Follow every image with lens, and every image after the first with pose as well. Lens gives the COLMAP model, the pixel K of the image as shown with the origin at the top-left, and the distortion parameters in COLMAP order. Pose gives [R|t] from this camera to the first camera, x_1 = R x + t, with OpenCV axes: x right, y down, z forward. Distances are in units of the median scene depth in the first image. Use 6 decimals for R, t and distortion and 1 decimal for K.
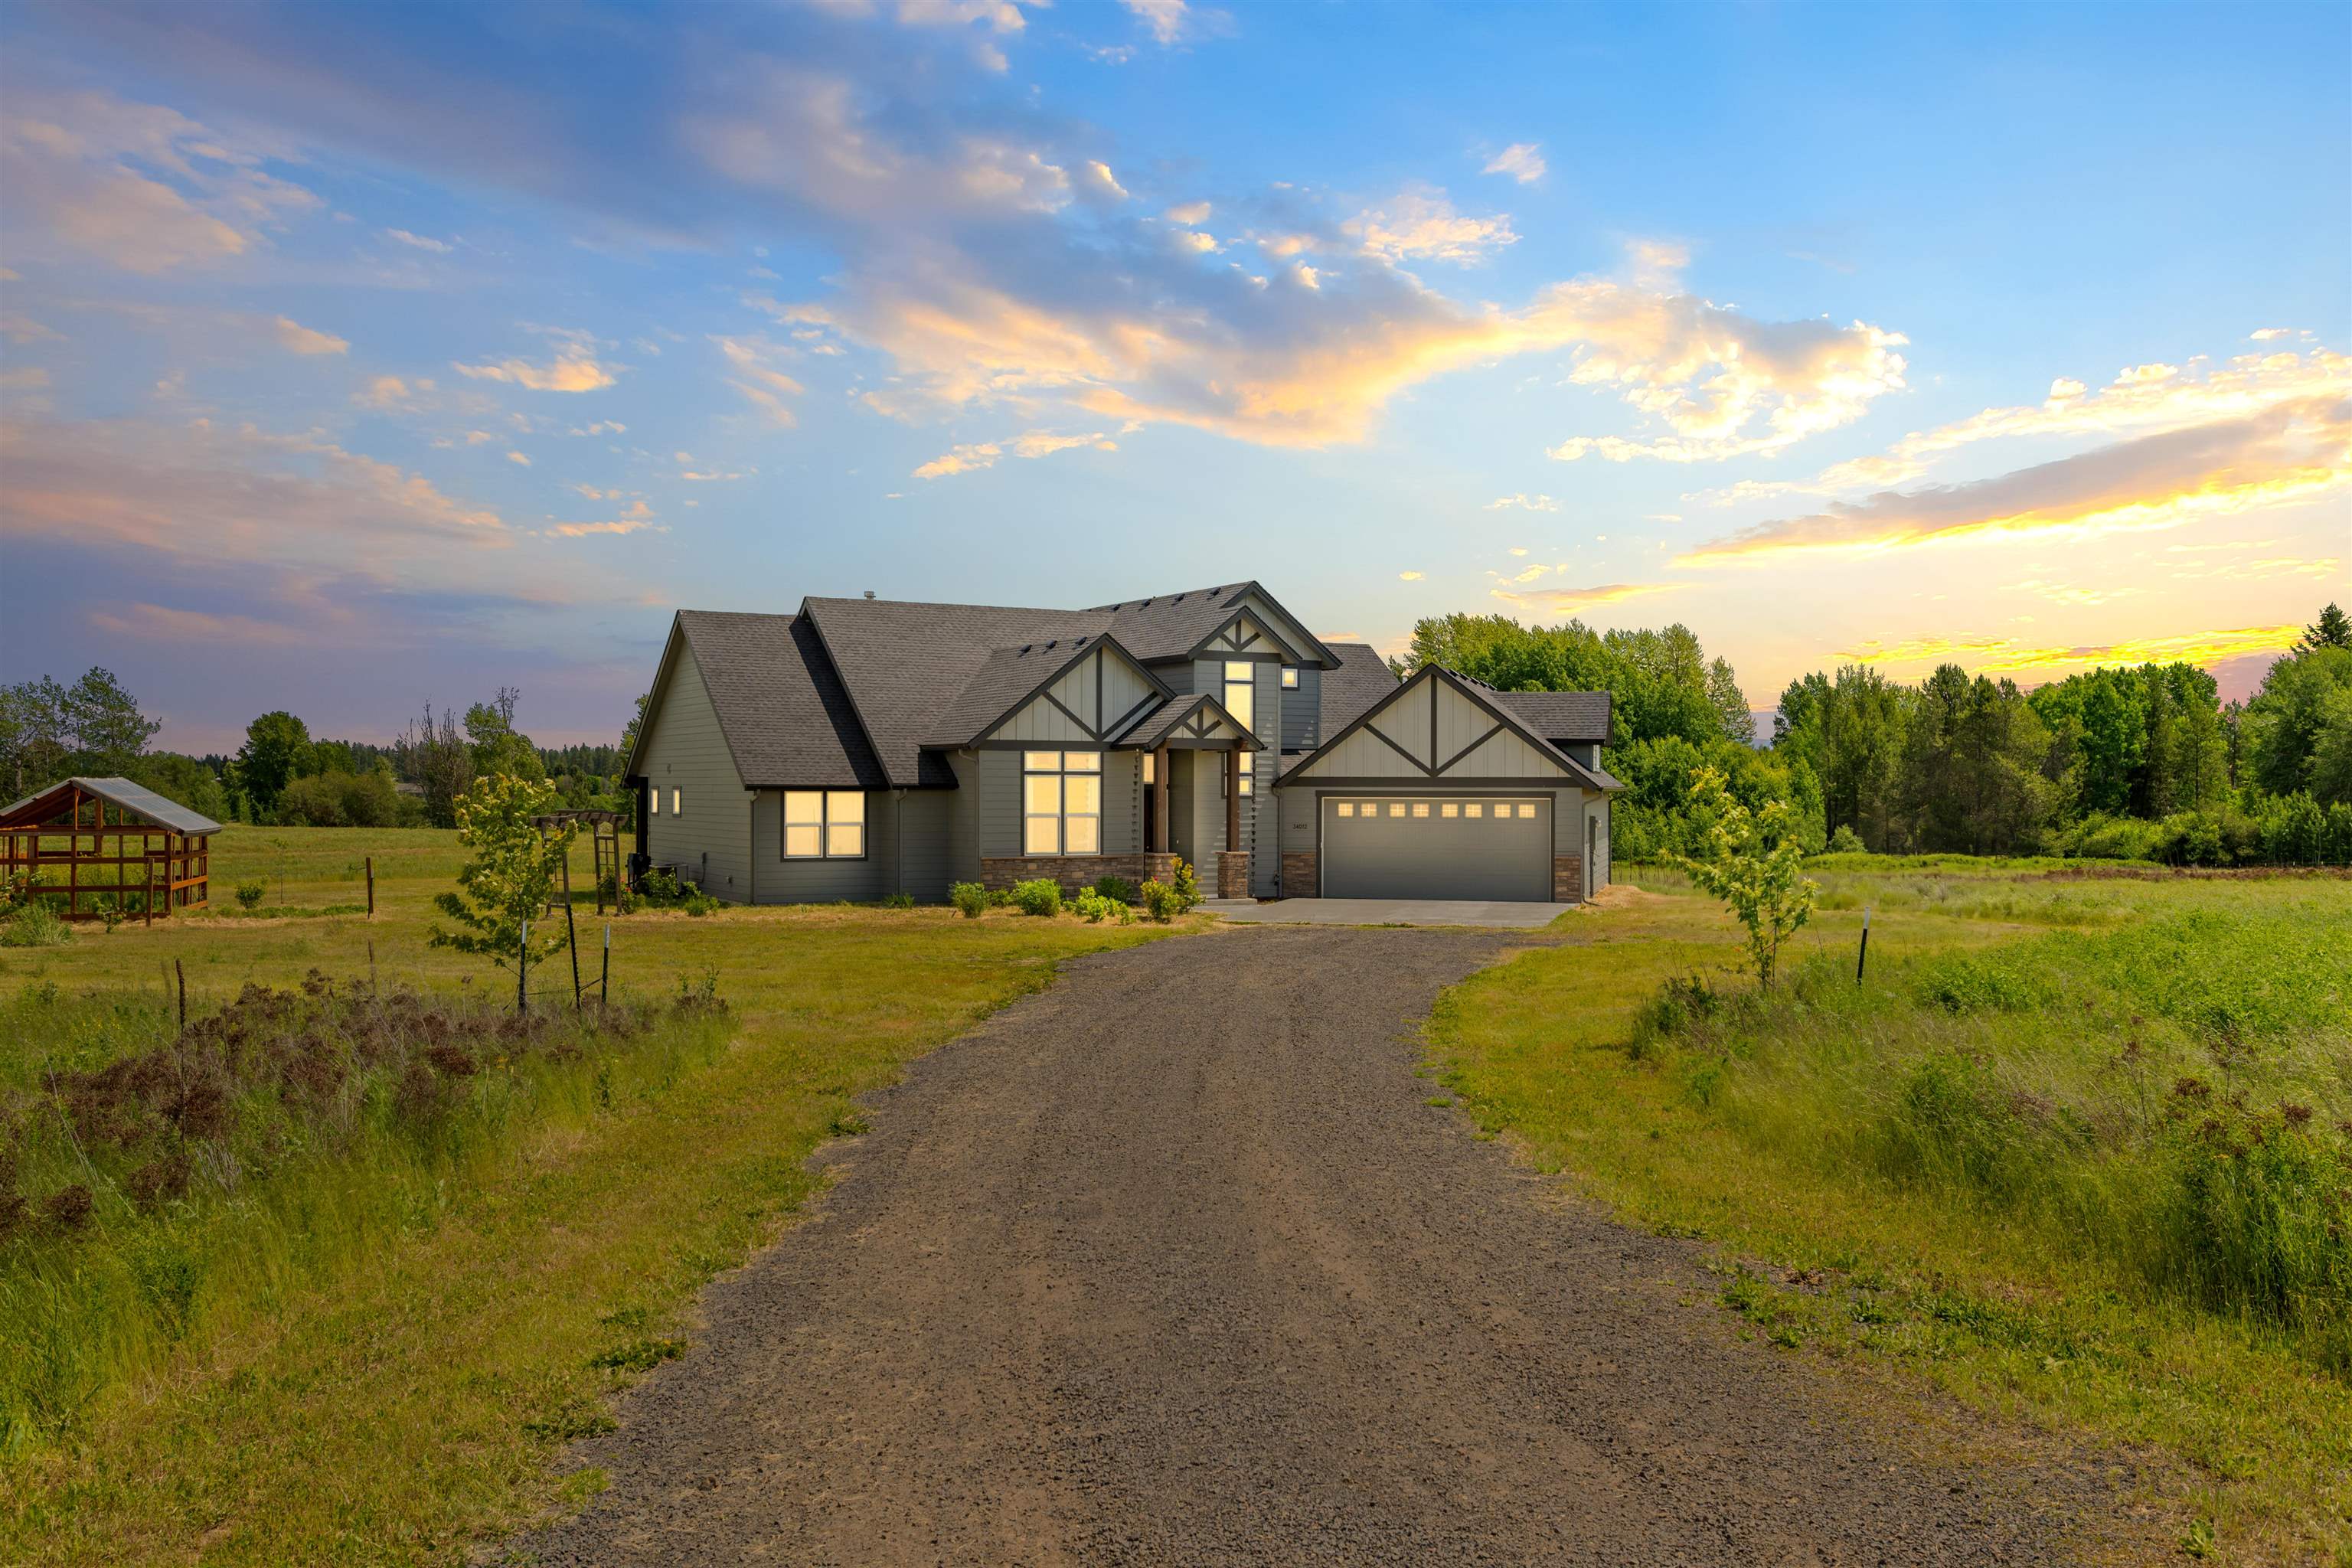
lens RADIAL K [[1991.8, 0, 1176.0], [0, 1991.8, 784.0], [0, 0, 1]] dist [-0.002794, -0.000925]
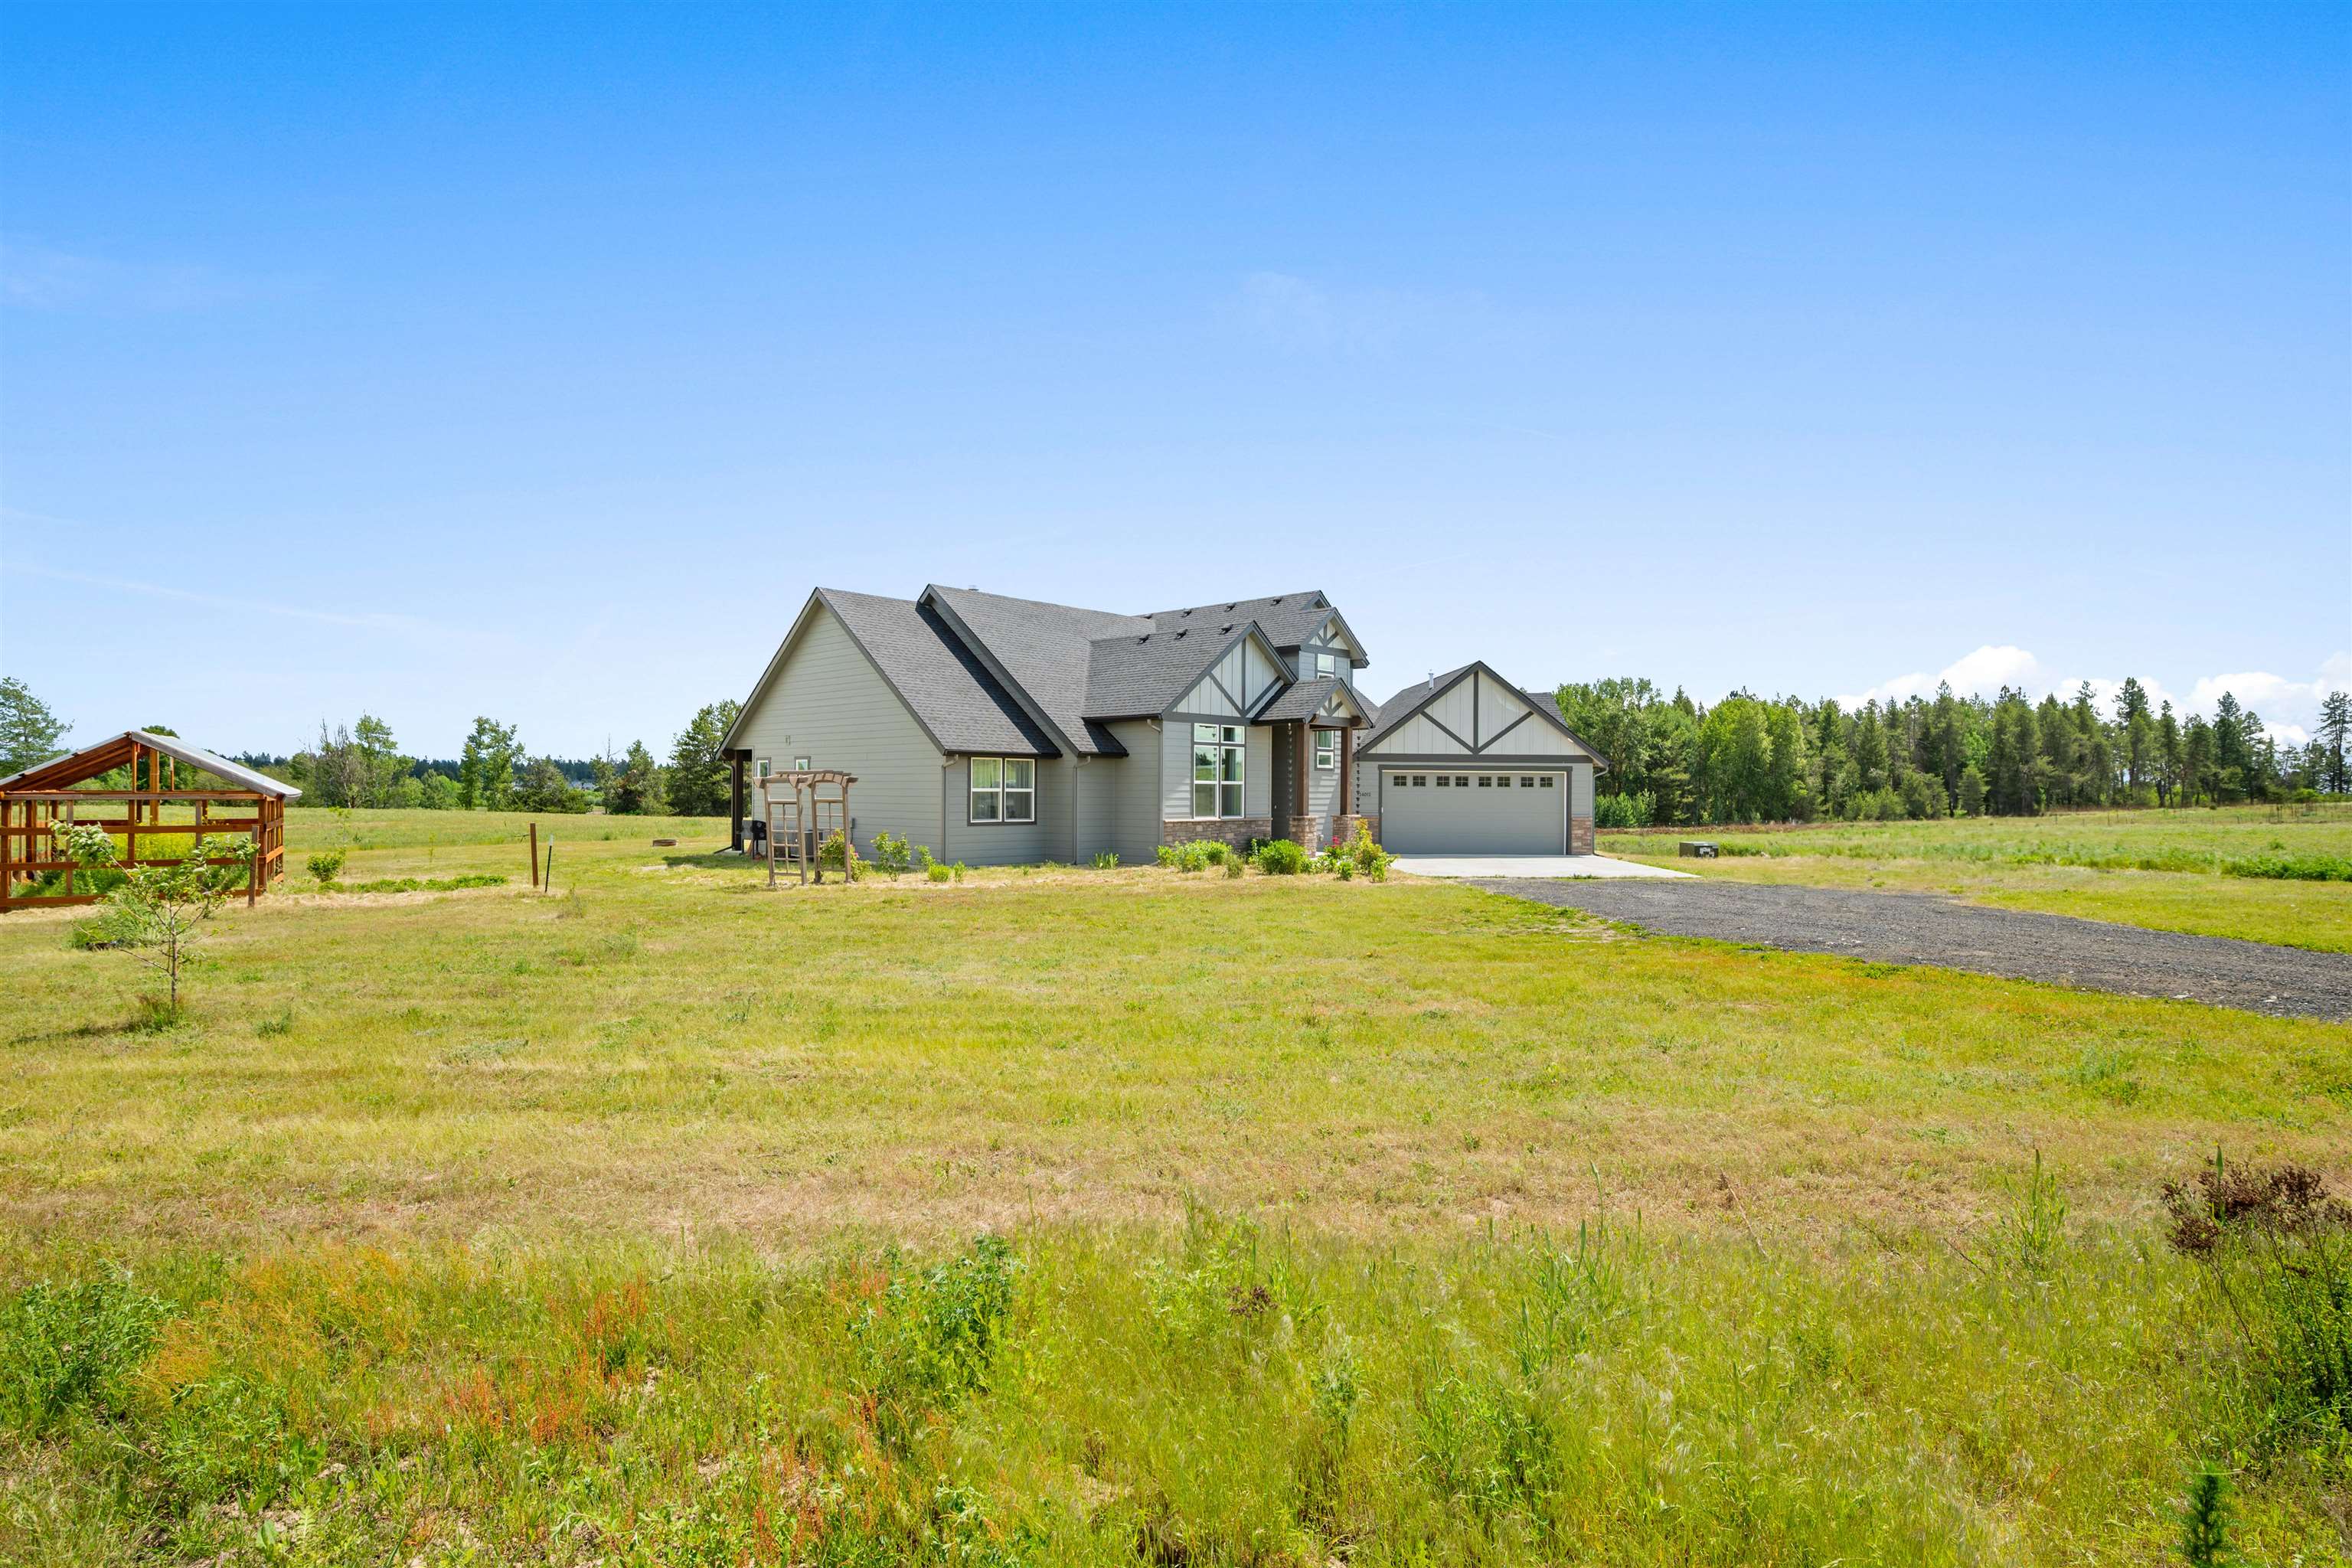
lens RADIAL K [[1156.5, 0, 1176.0], [0, 1156.5, 784.0], [0, 0, 1]] dist [0.002369, -0.000247]
pose [[0.953412, 0.004446, 0.301639, -0.258192], [-0.004193, 0.999990, -0.001488, 0.016581], [-0.301643, 0.000154, 0.953421, 0.367491]]
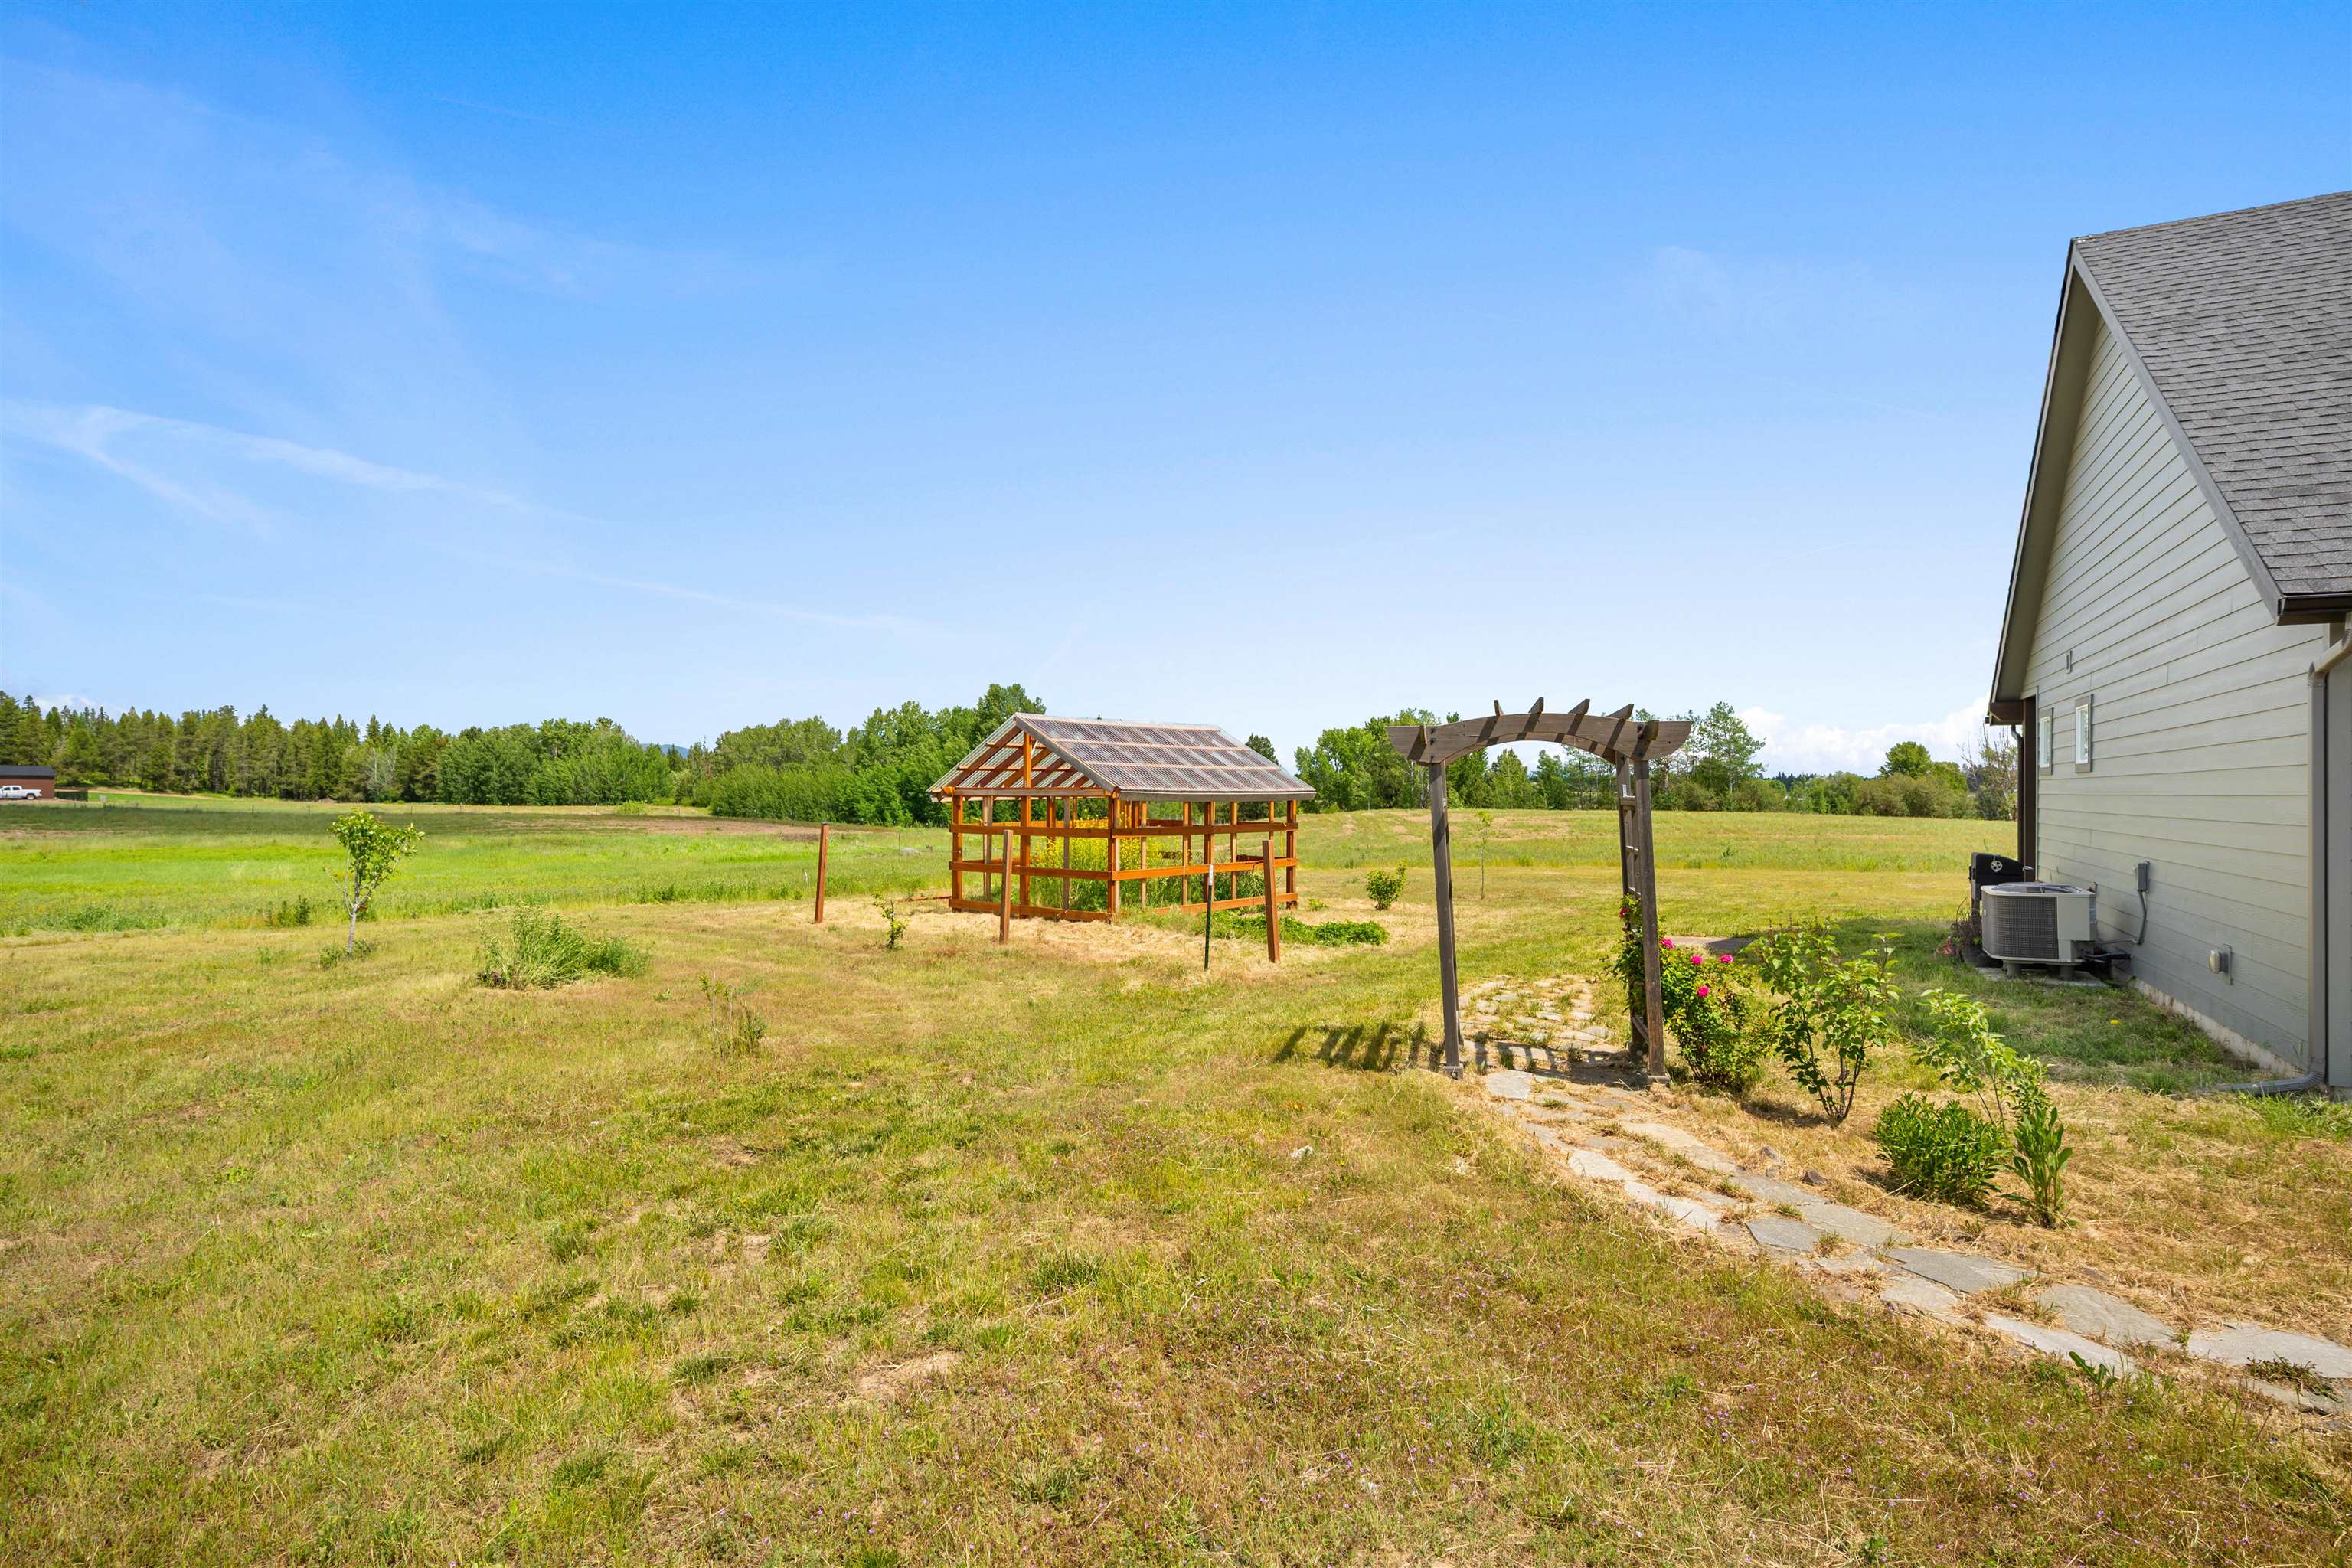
lens RADIAL K [[1196.6, 0, 1215.0], [0, 1196.6, 787.8], [0, 0, 1]] dist [0.002577, 0.000515]
pose [[0.572652, -0.003495, -0.819791, -0.156970], [0.000174, 0.999991, -0.004141, 0.022180], [0.819799, 0.002229, 0.572648, 0.743518]]
